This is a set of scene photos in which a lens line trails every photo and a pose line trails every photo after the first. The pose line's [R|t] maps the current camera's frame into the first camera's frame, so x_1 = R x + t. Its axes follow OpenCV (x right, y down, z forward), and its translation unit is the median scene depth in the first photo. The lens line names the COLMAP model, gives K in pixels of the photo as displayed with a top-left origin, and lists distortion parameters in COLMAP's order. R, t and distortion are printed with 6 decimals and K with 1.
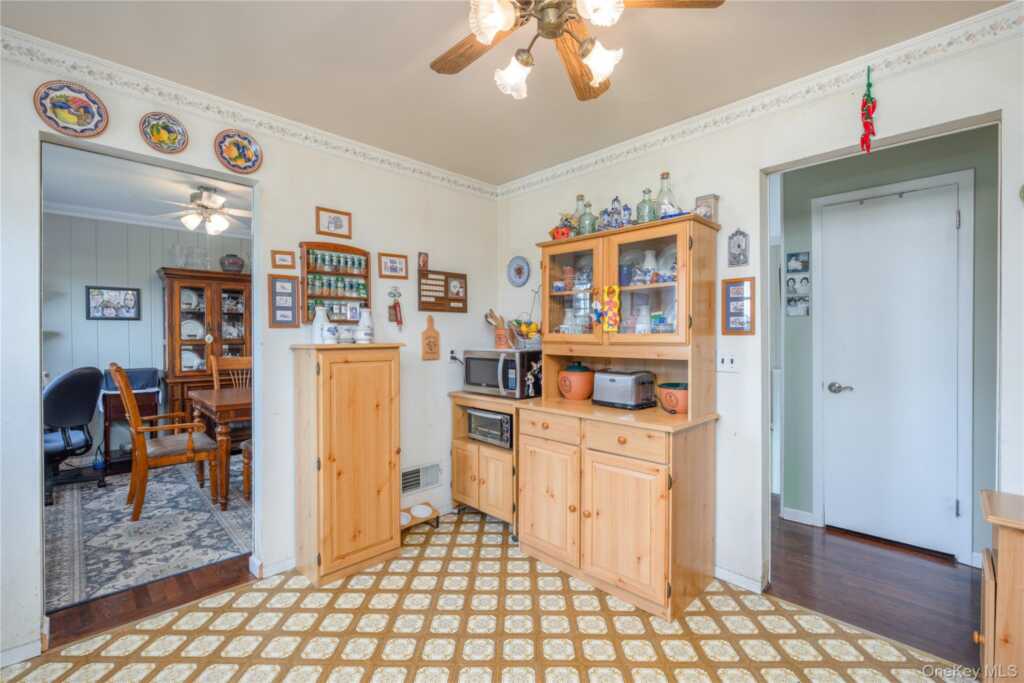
lens RADIAL K [[458.6, 0, 511.5], [0, 458.6, 340.1], [0, 0, 1]] dist [0.000073, 0.000003]
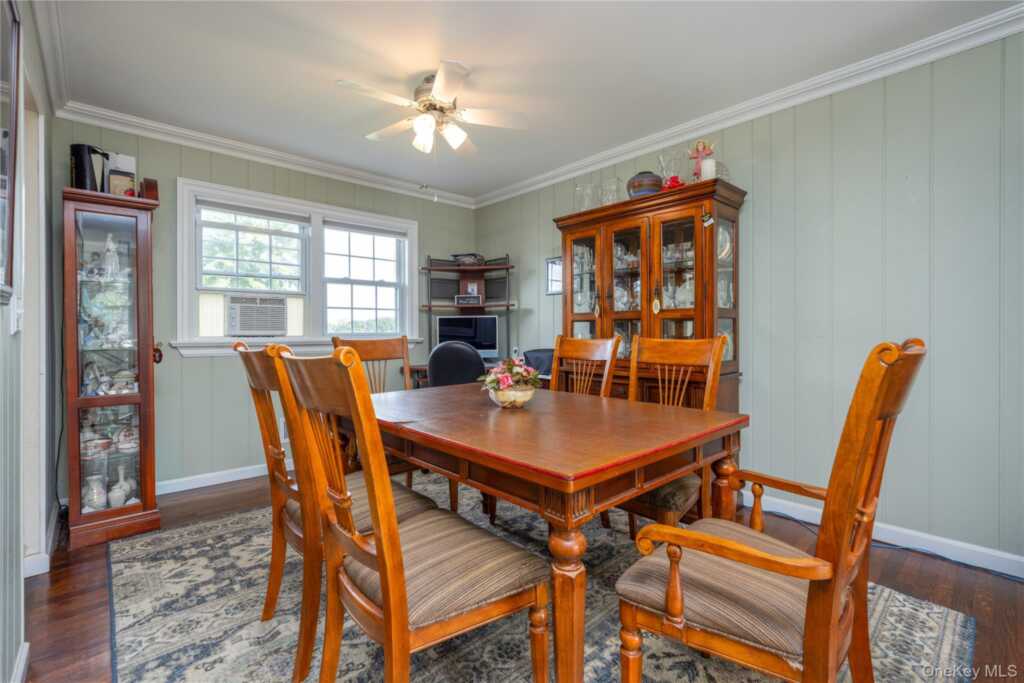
lens RADIAL K [[456.5, 0, 511.6], [0, 456.5, 335.6], [0, 0, 1]] dist [0.001748, 0.000043]
pose [[-0.054661, 0.011426, -0.998440, 0.005940], [-0.008191, 0.999896, 0.011891, 0.024944], [0.998471, 0.008828, -0.054561, 0.929326]]
